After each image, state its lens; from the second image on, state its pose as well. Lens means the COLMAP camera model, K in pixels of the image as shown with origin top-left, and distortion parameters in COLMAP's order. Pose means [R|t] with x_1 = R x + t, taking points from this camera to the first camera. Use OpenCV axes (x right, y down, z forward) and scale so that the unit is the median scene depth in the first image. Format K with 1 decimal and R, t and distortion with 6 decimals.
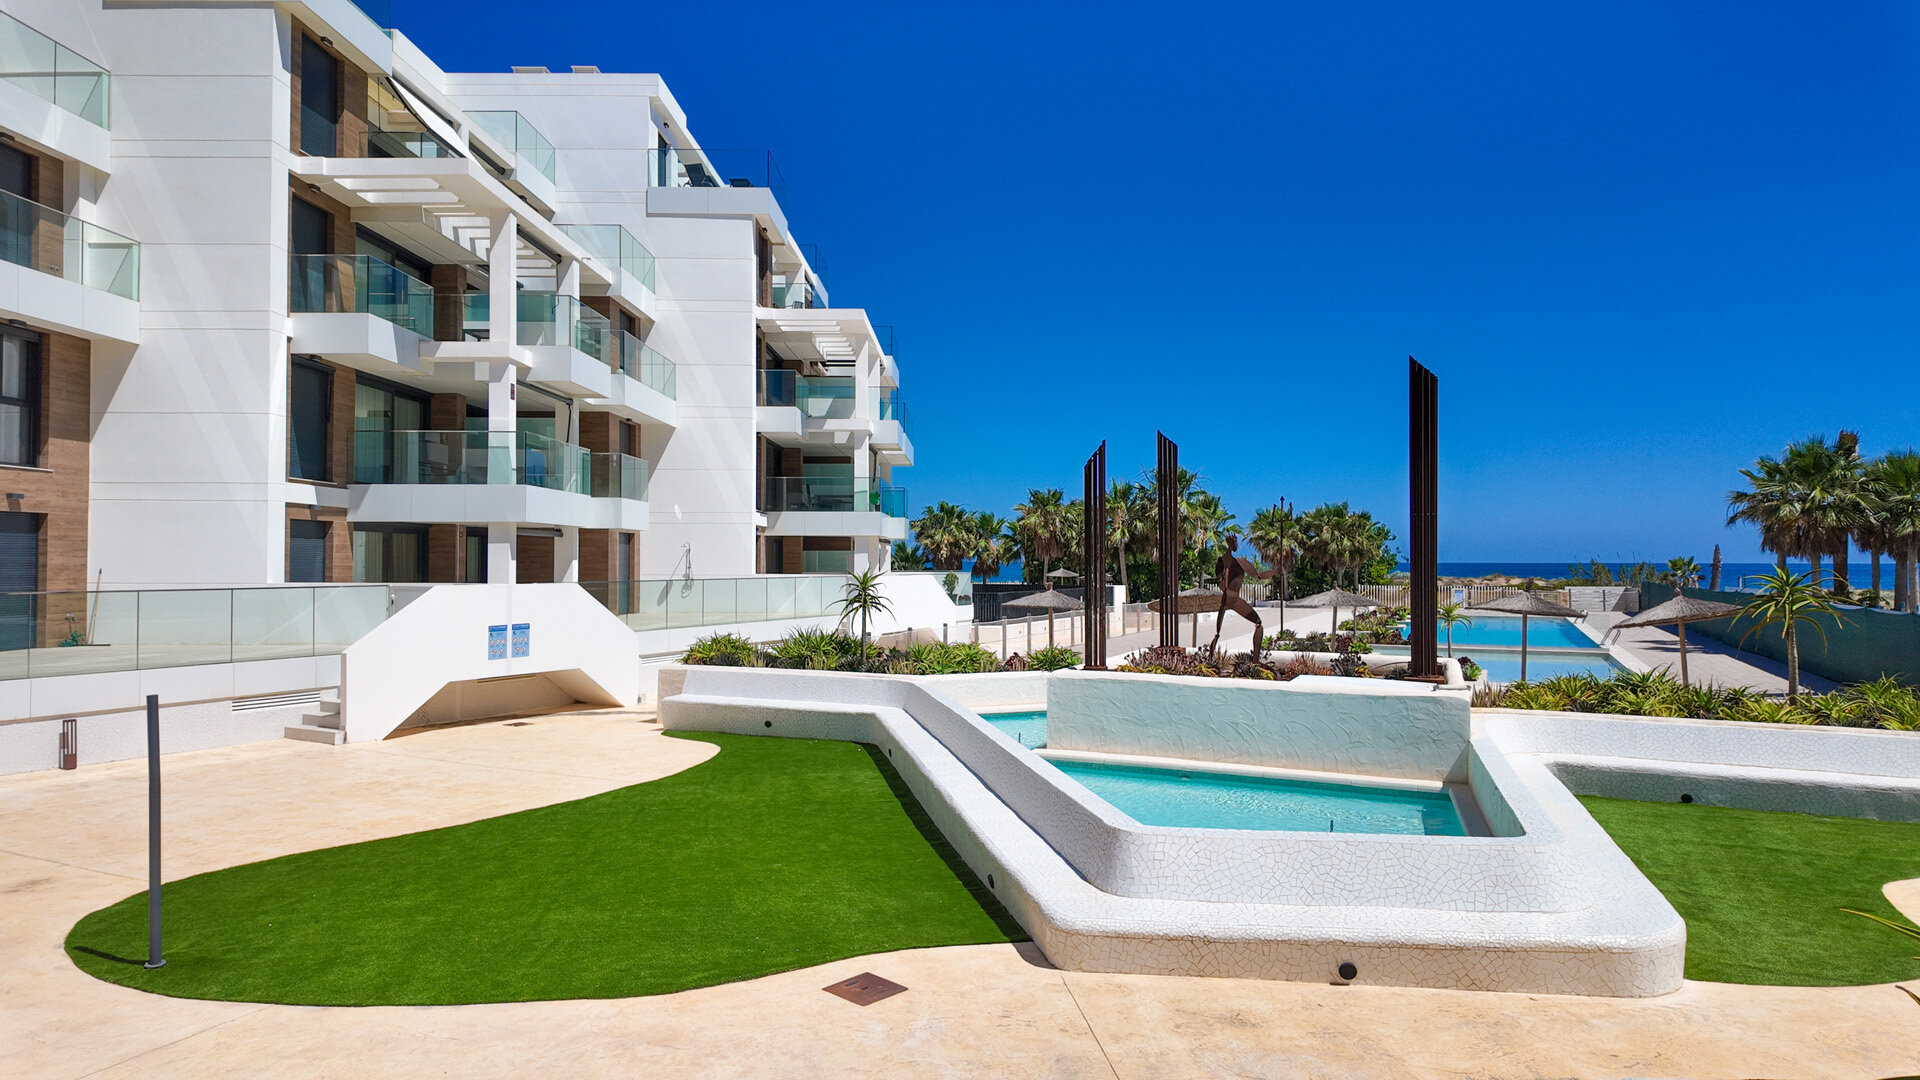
lens RADIAL K [[1147.2, 0, 950.5], [0, 1147.2, 541.2], [0, 0, 1]] dist [0.025389, -0.027049]
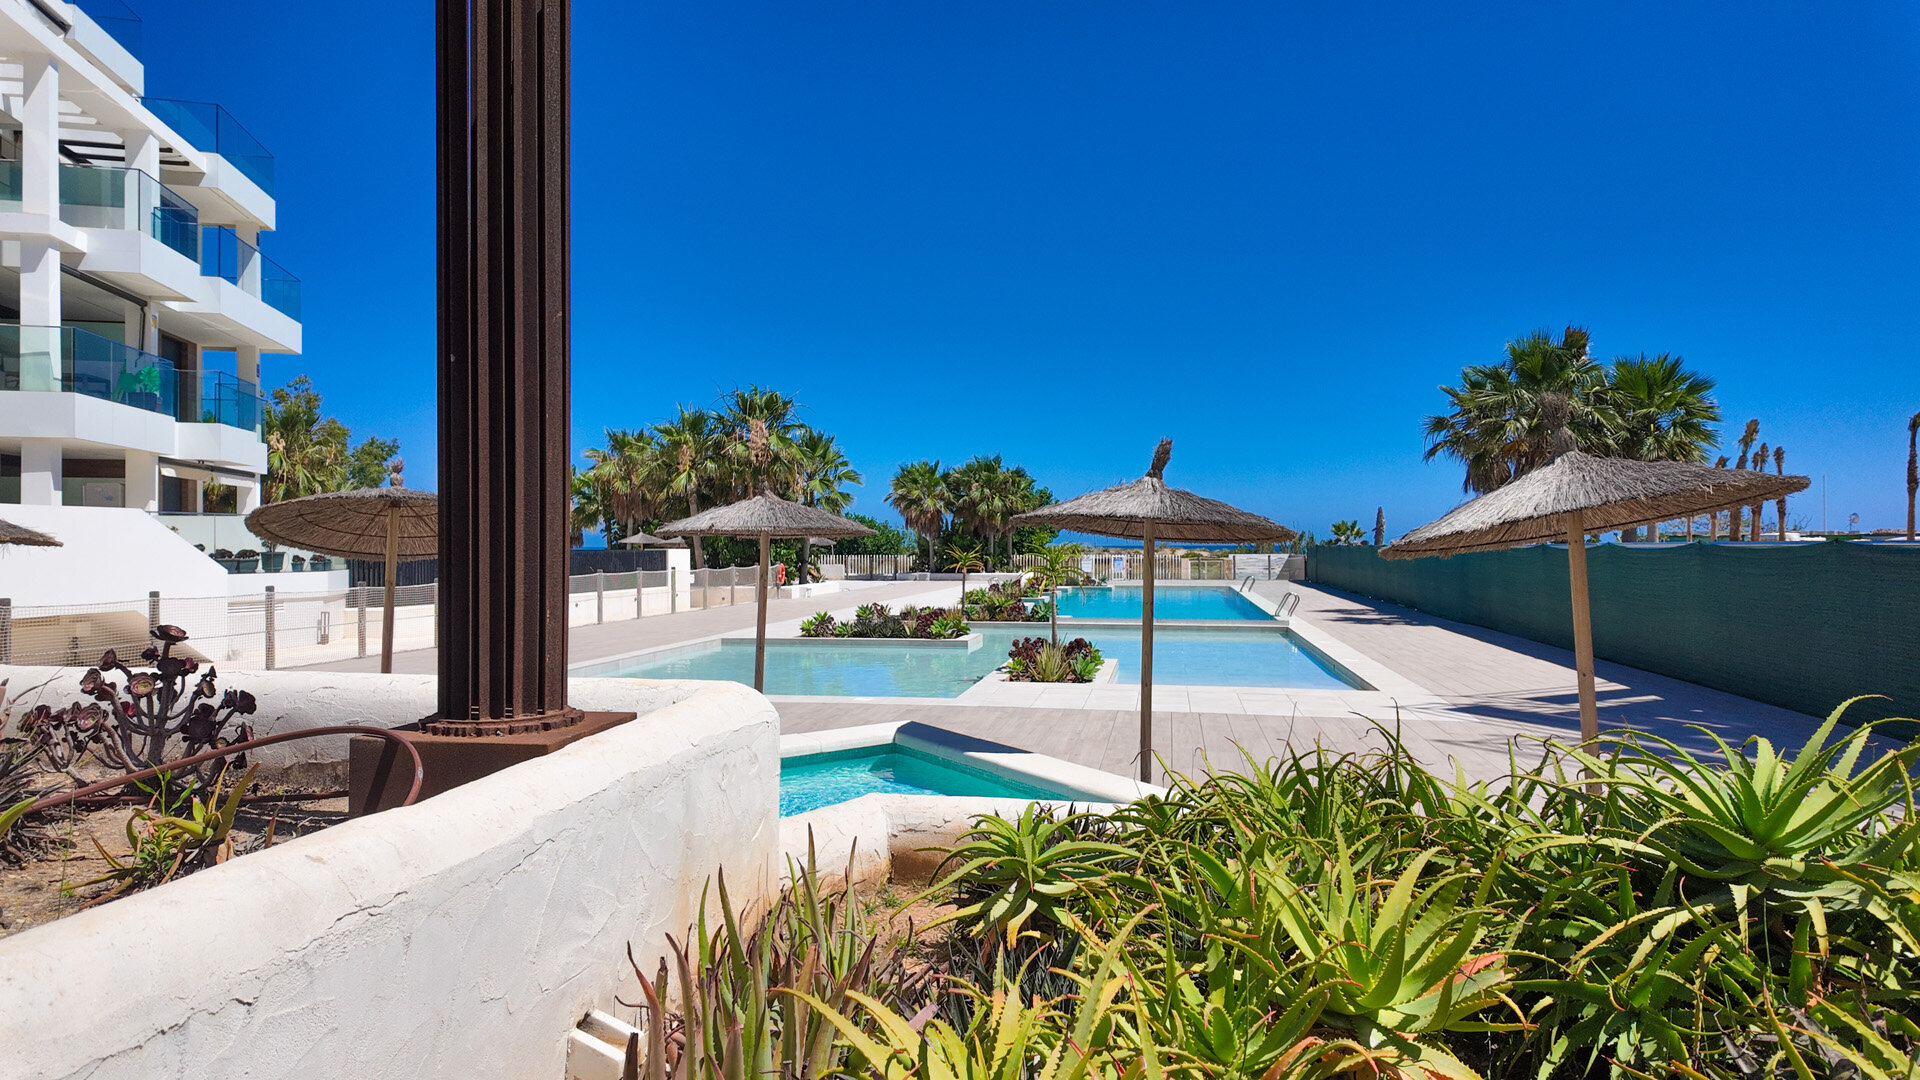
lens RADIAL K [[1147.2, 0, 951.6], [0, 1147.2, 547.1], [0, 0, 1]] dist [0.025389, -0.027049]
pose [[0.968054, -0.003189, 0.250722, 0.200448], [-0.001872, 0.999799, 0.019945, 0.034989], [-0.250736, -0.019777, 0.967854, 0.383161]]
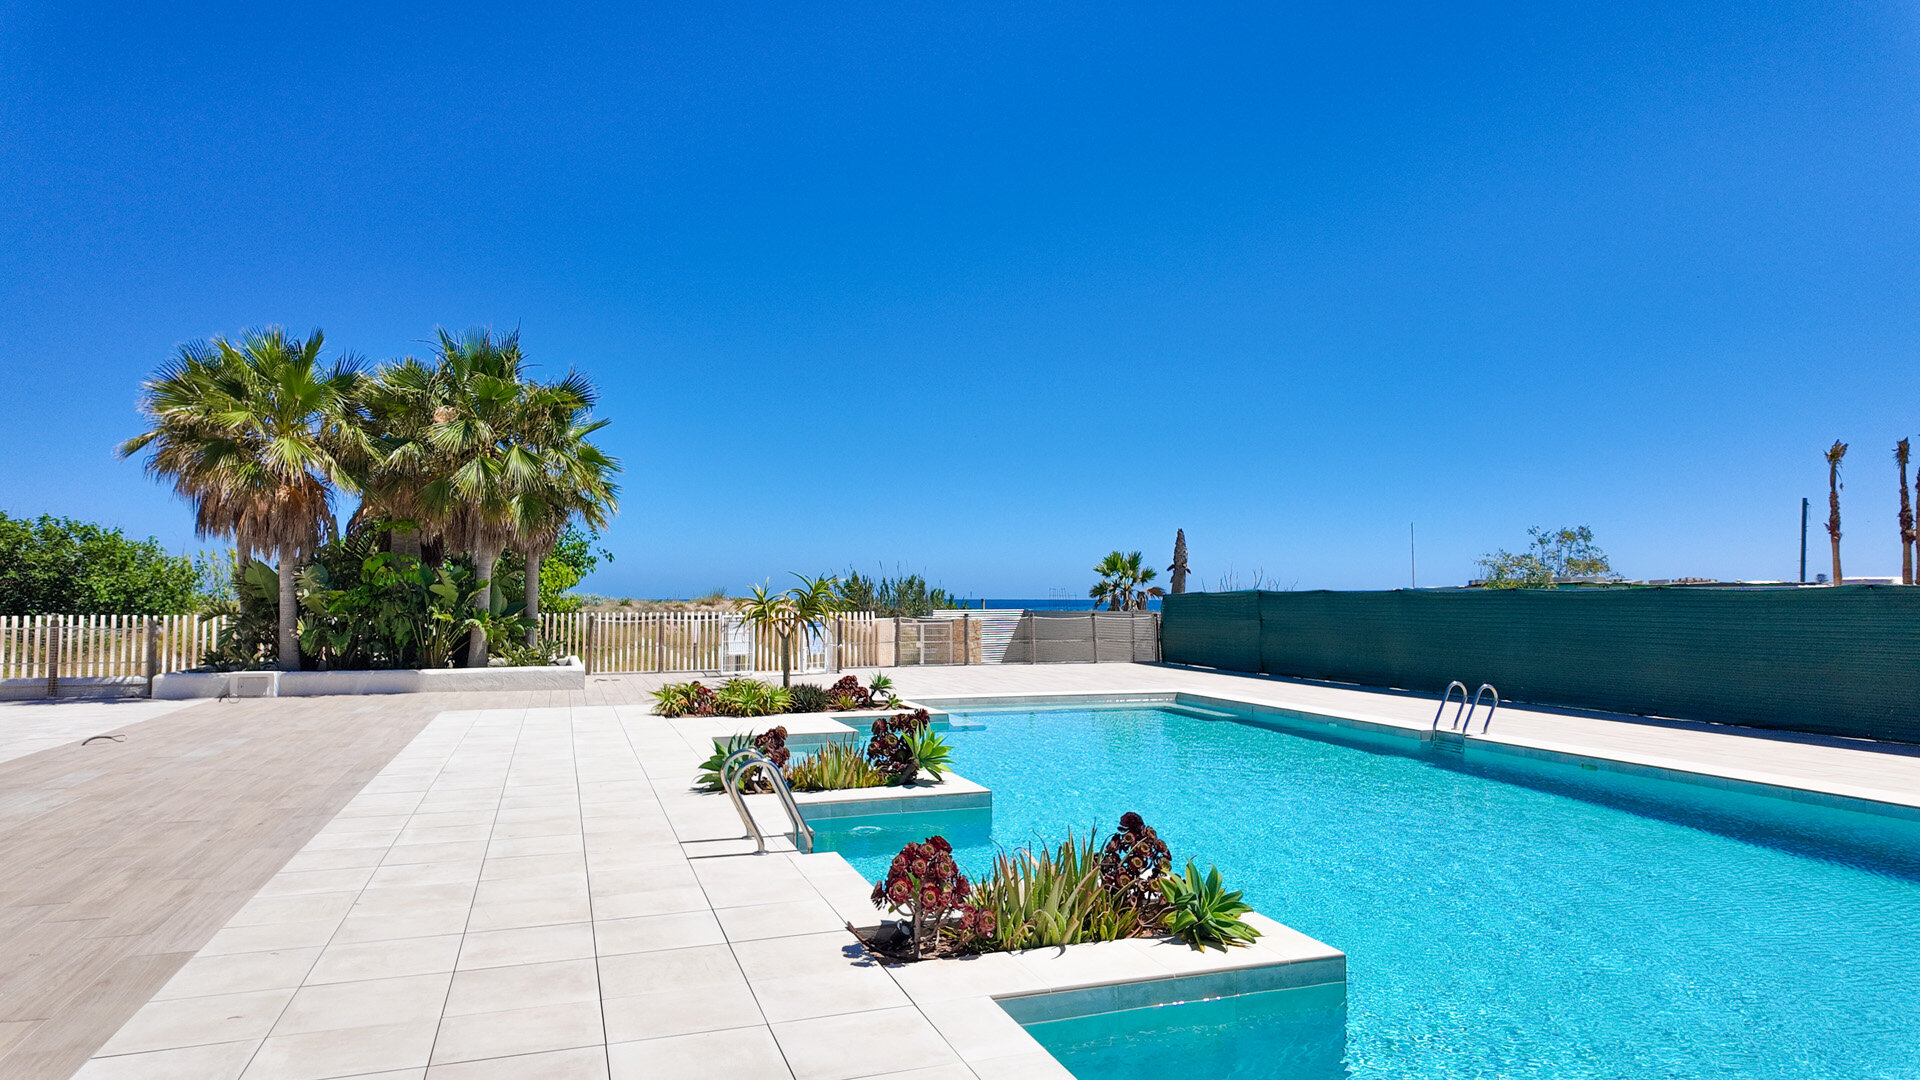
lens RADIAL K [[1147.2, 0, 965.3], [0, 1147.2, 535.9], [0, 0, 1]] dist [0.025389, -0.027049]
pose [[0.710492, 0.038217, 0.702667, 0.445820], [-0.012847, 0.999062, -0.041347, 0.061491], [-0.703588, 0.020350, 0.710317, 1.444480]]
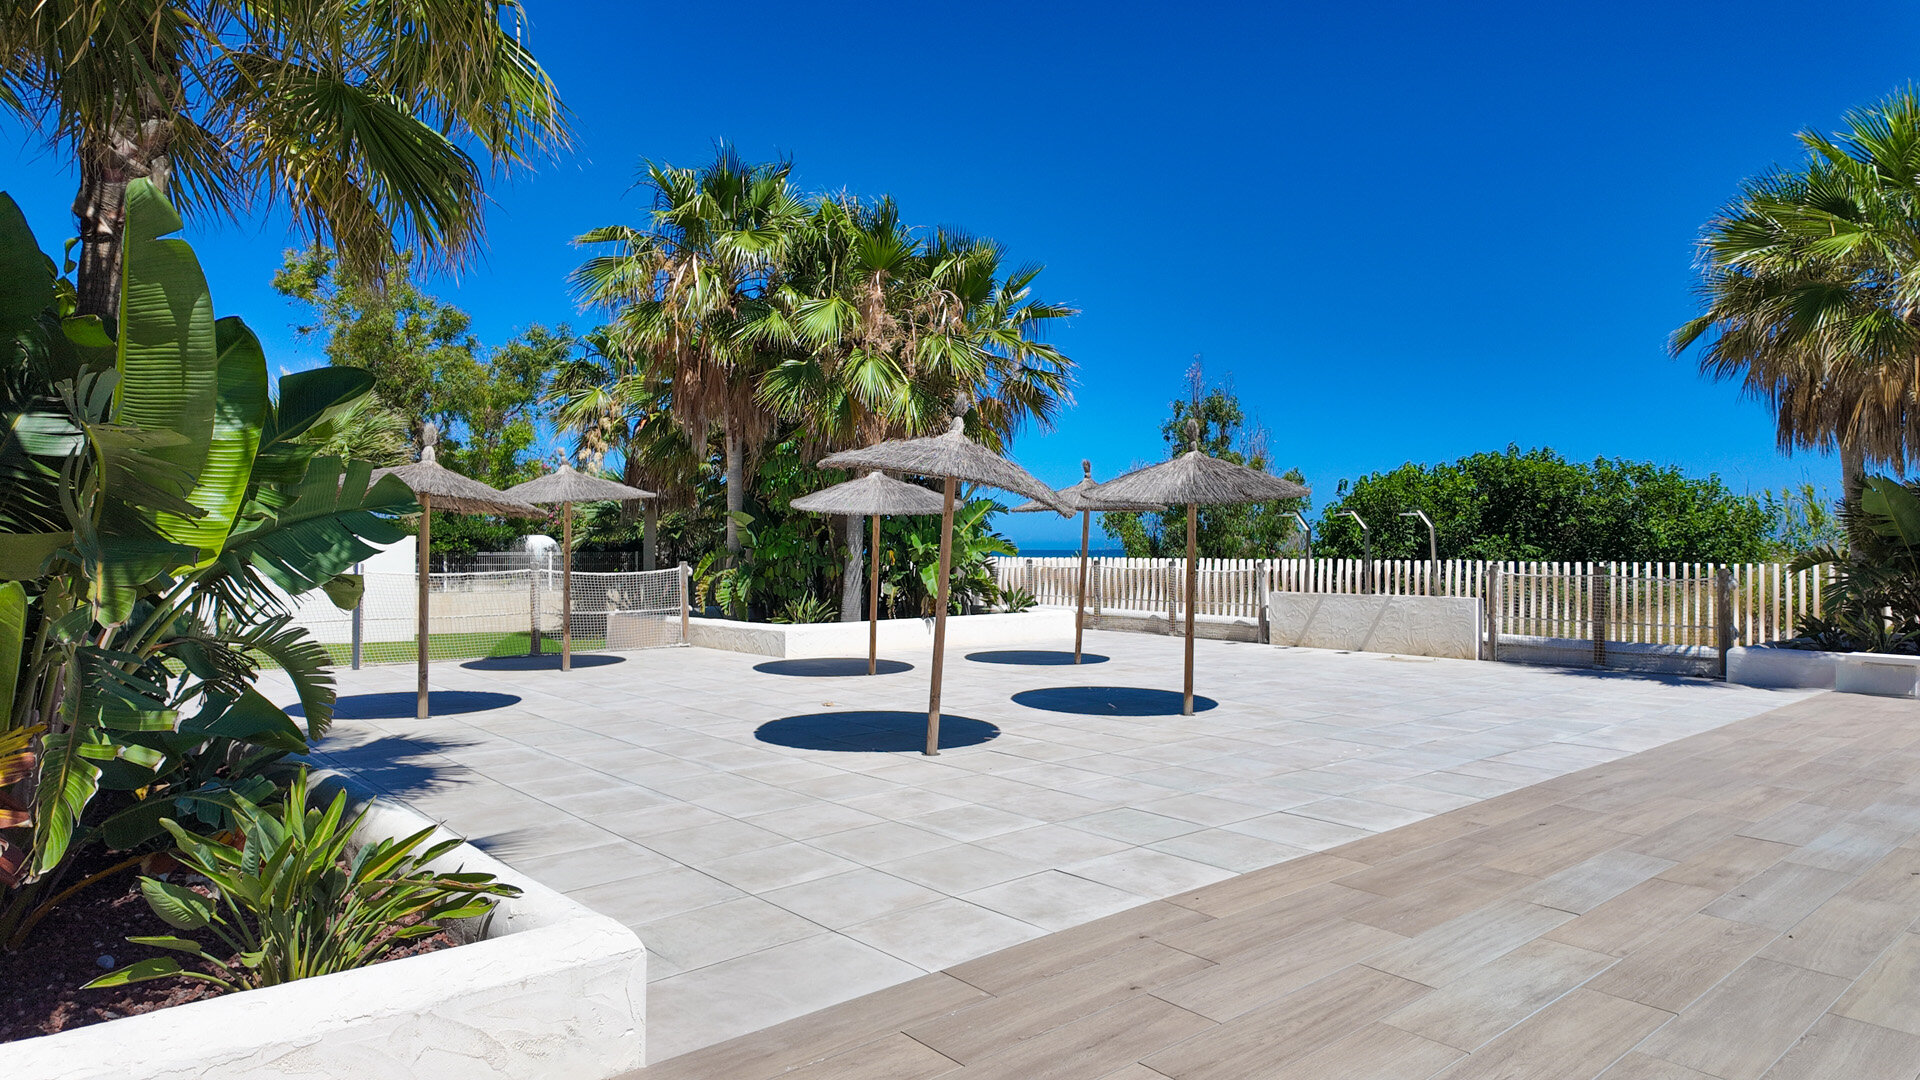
lens RADIAL K [[1147.2, 0, 953.7], [0, 1147.2, 546.4], [0, 0, 1]] dist [0.025389, -0.027049]
pose [[0.915416, -0.001401, -0.402508, 0.478924], [0.007493, 0.999880, 0.013560, 0.069325], [0.402440, -0.015429, 0.915316, 1.655515]]
